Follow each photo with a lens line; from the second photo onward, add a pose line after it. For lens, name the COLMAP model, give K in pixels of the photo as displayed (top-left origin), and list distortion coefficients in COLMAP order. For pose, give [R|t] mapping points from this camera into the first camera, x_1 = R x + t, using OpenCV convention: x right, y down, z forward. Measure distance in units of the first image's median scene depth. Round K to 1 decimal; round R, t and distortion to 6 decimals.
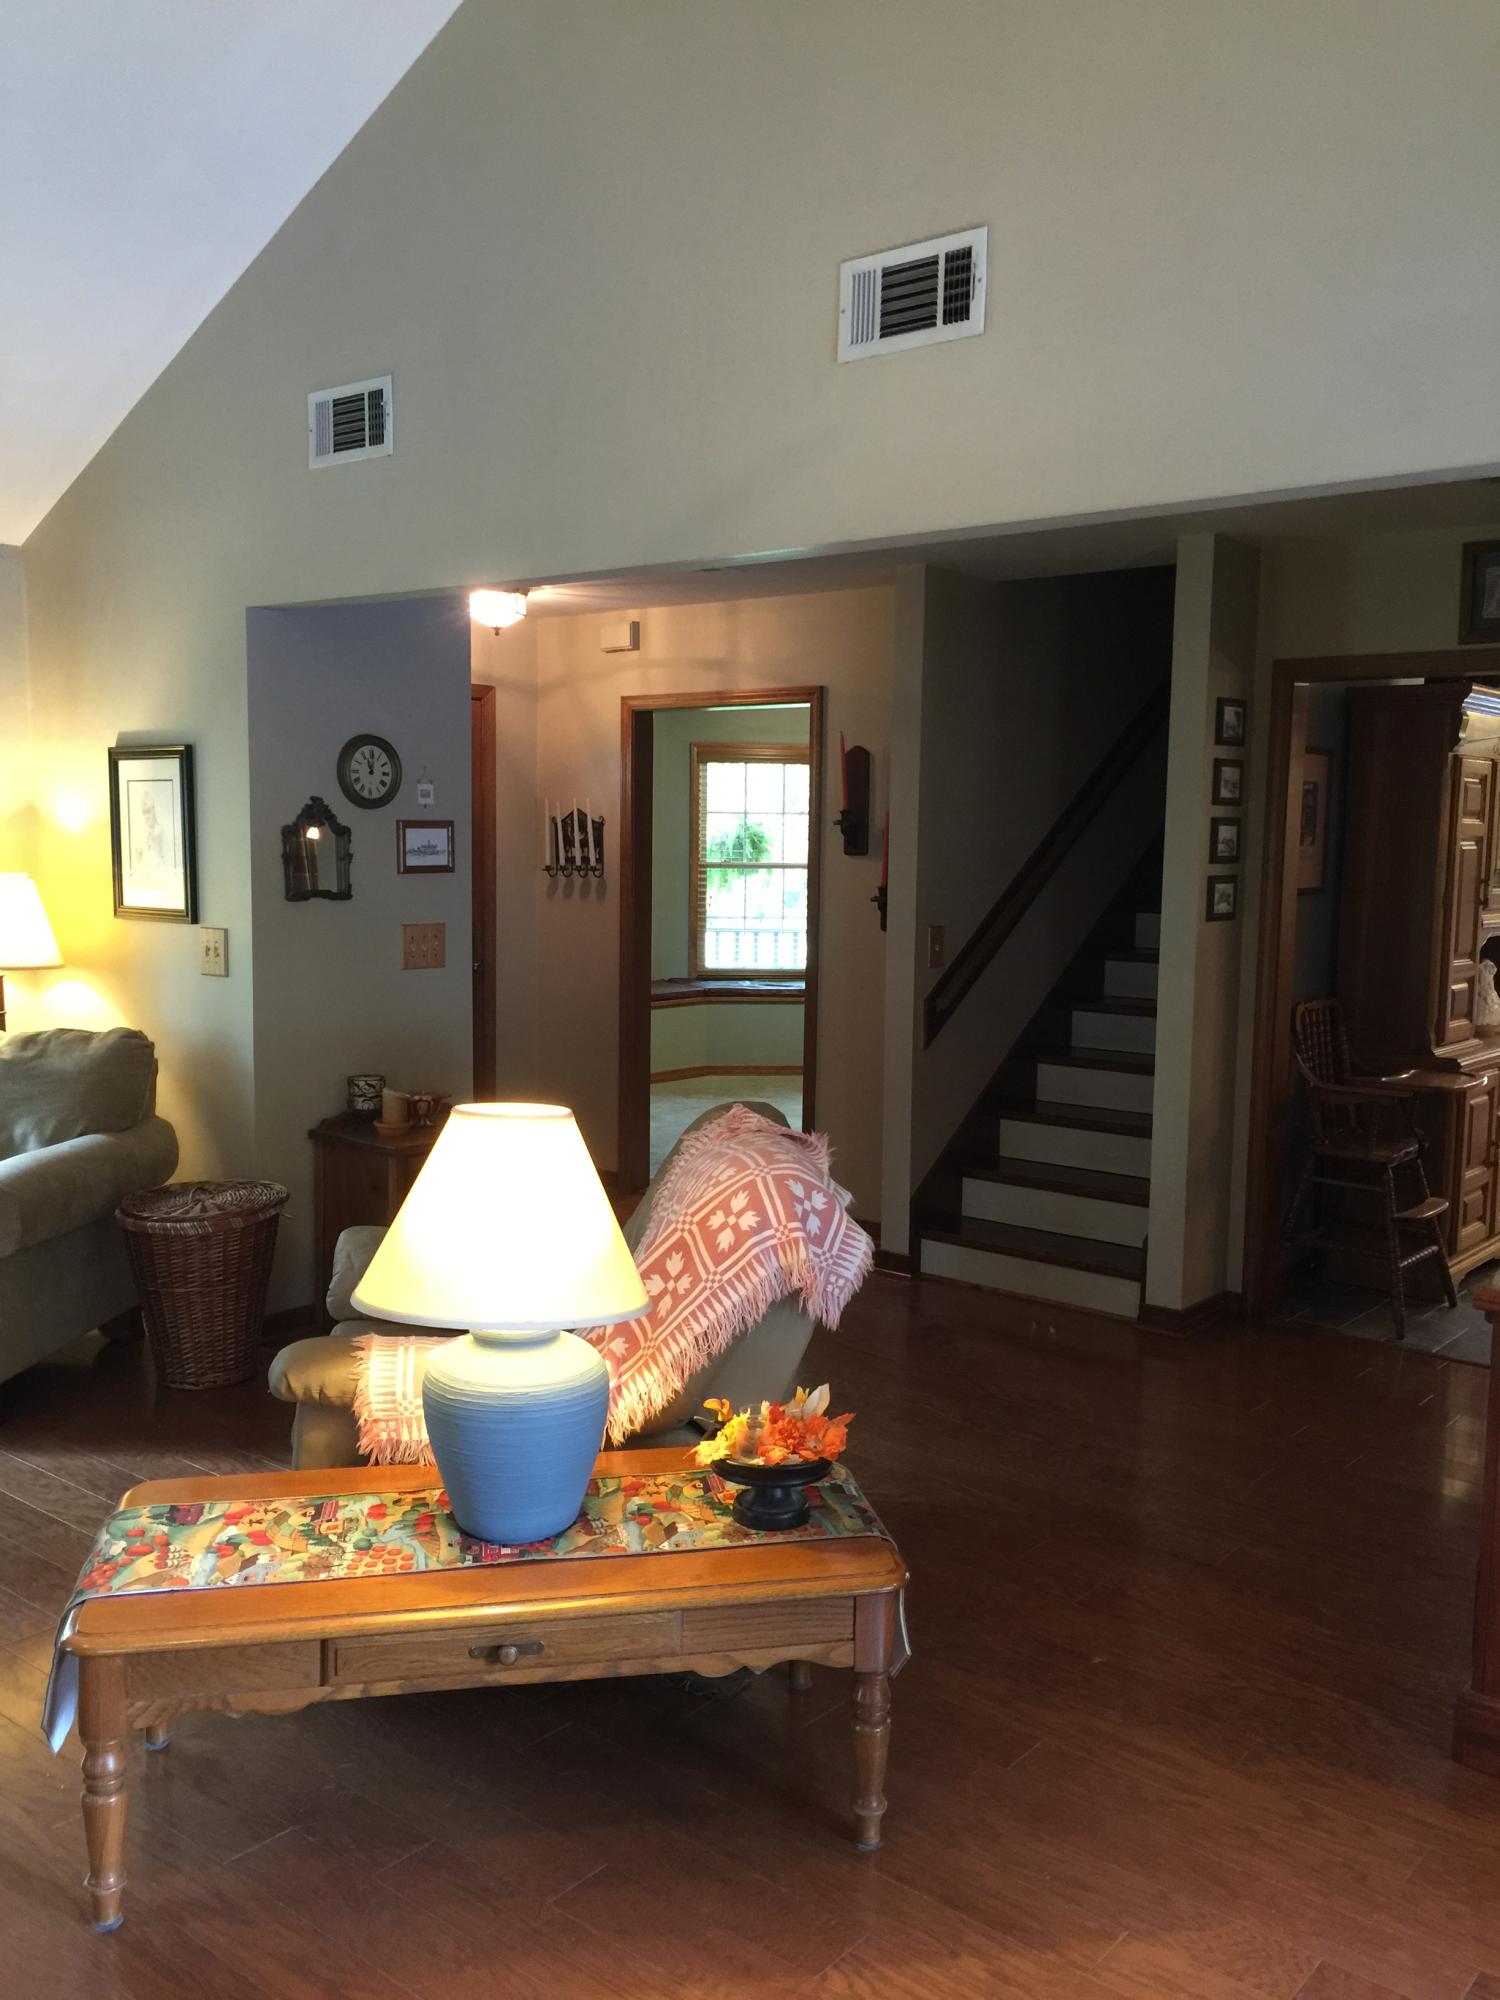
lens RADIAL K [[1719.8, 0, 749.5], [0, 1719.8, 1018.4], [0, 0, 1]] dist [0.074137, -0.100698]
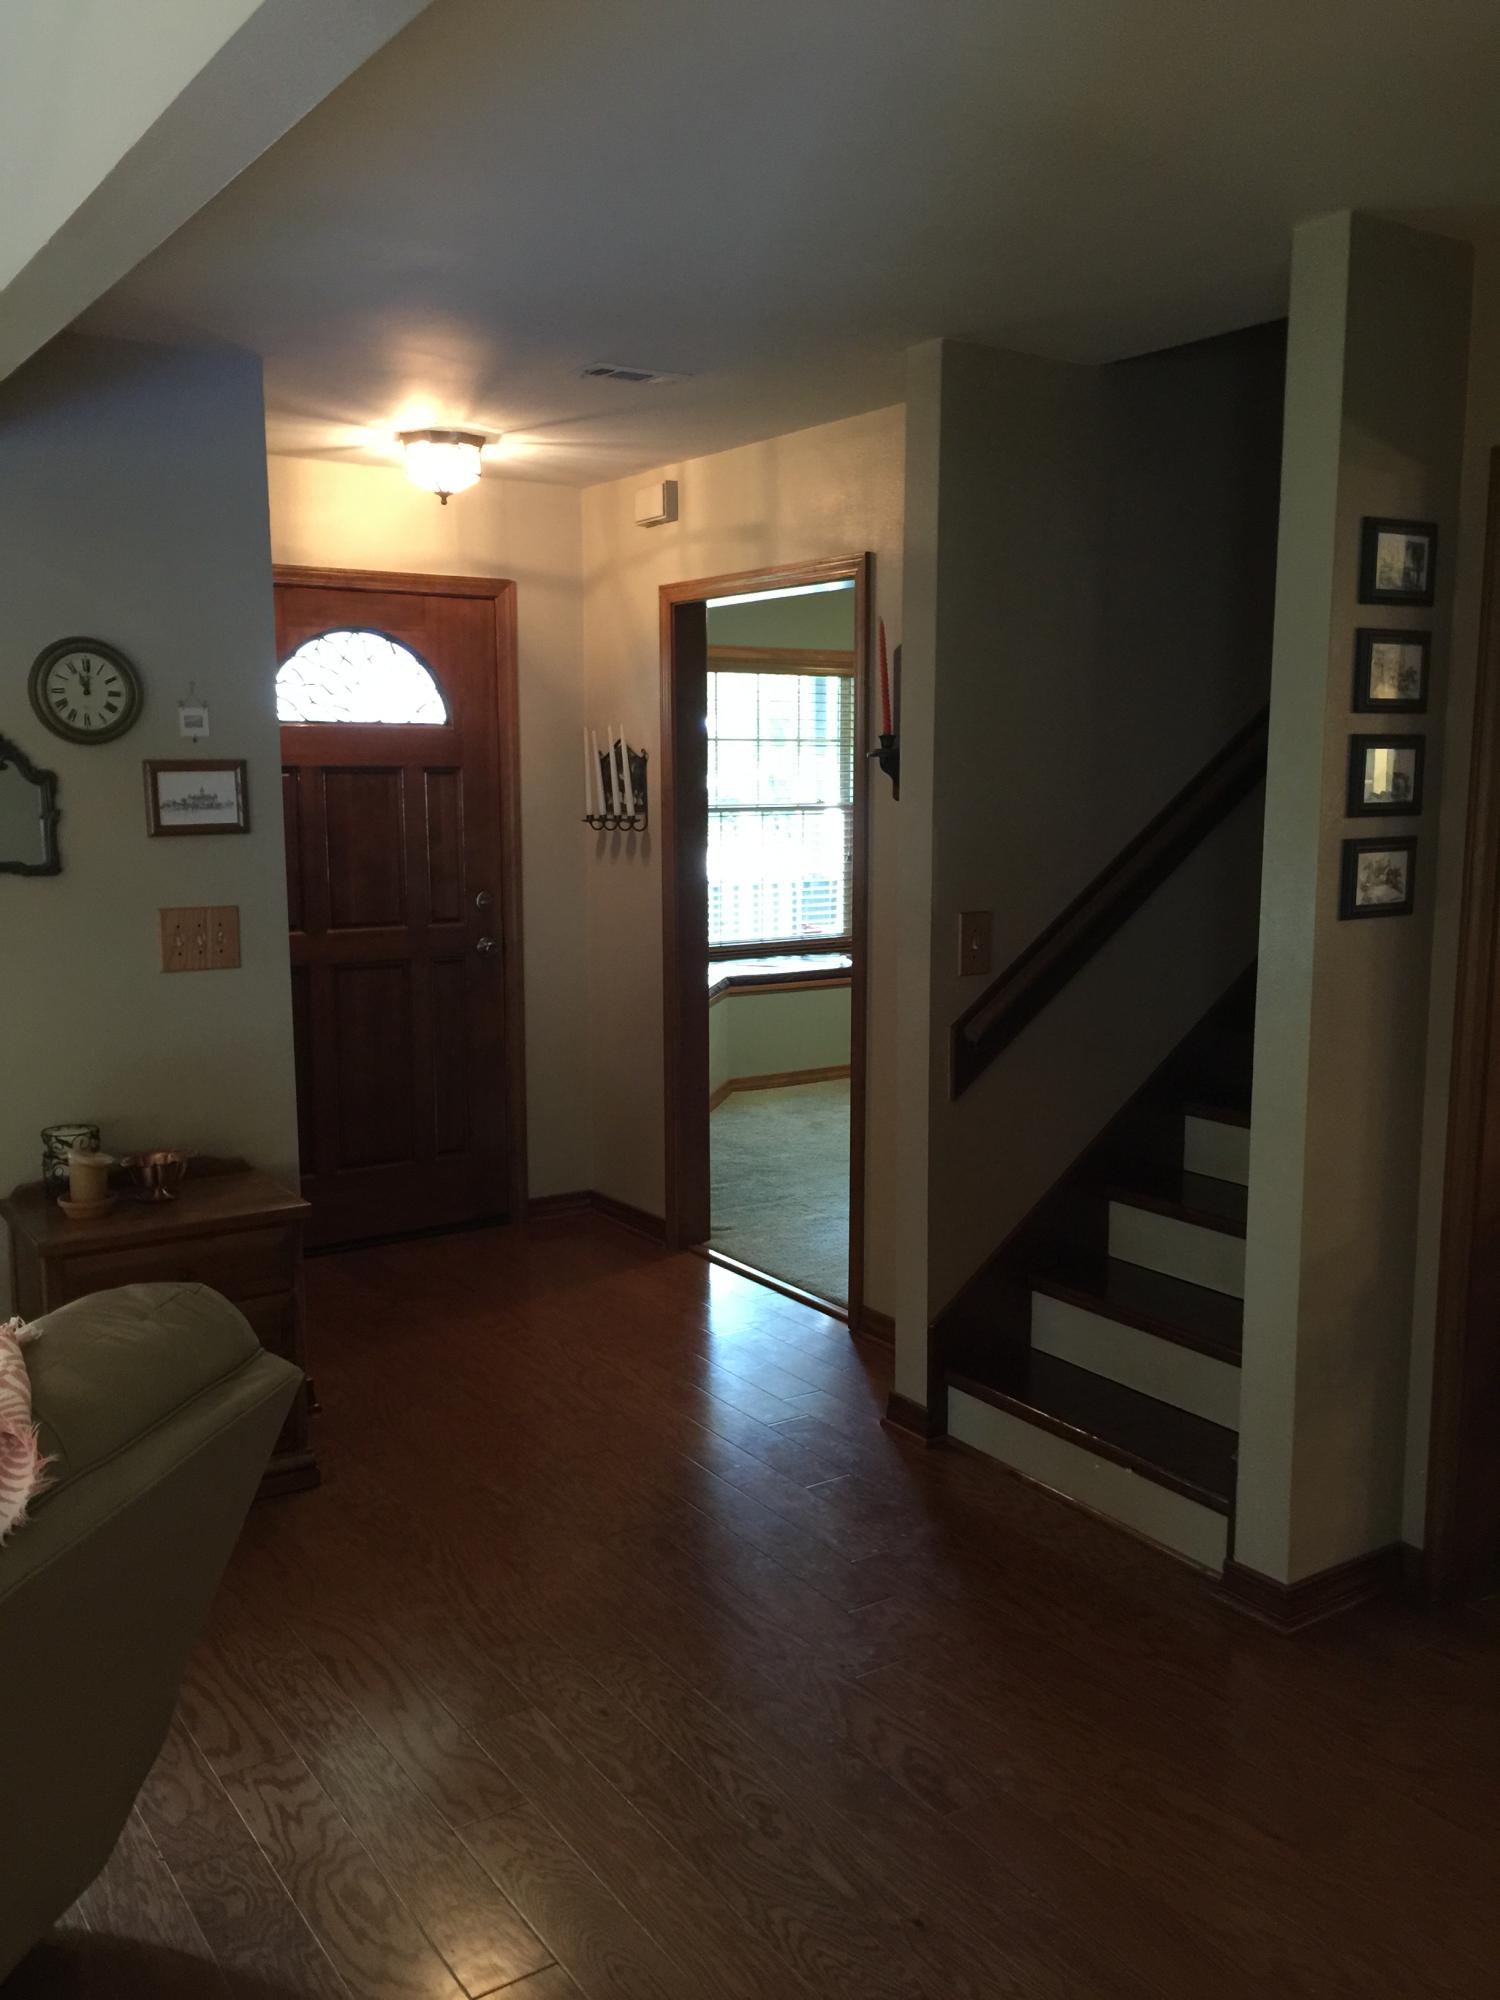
lens RADIAL K [[1719.8, 0, 749.5], [0, 1719.8, 1018.4], [0, 0, 1]] dist [0.074137, -0.100698]
pose [[0.959395, 0.027168, -0.280754, 0.228911], [-0.016189, 0.999014, 0.041351, -0.042273], [0.281600, -0.035127, 0.958889, 0.381376]]
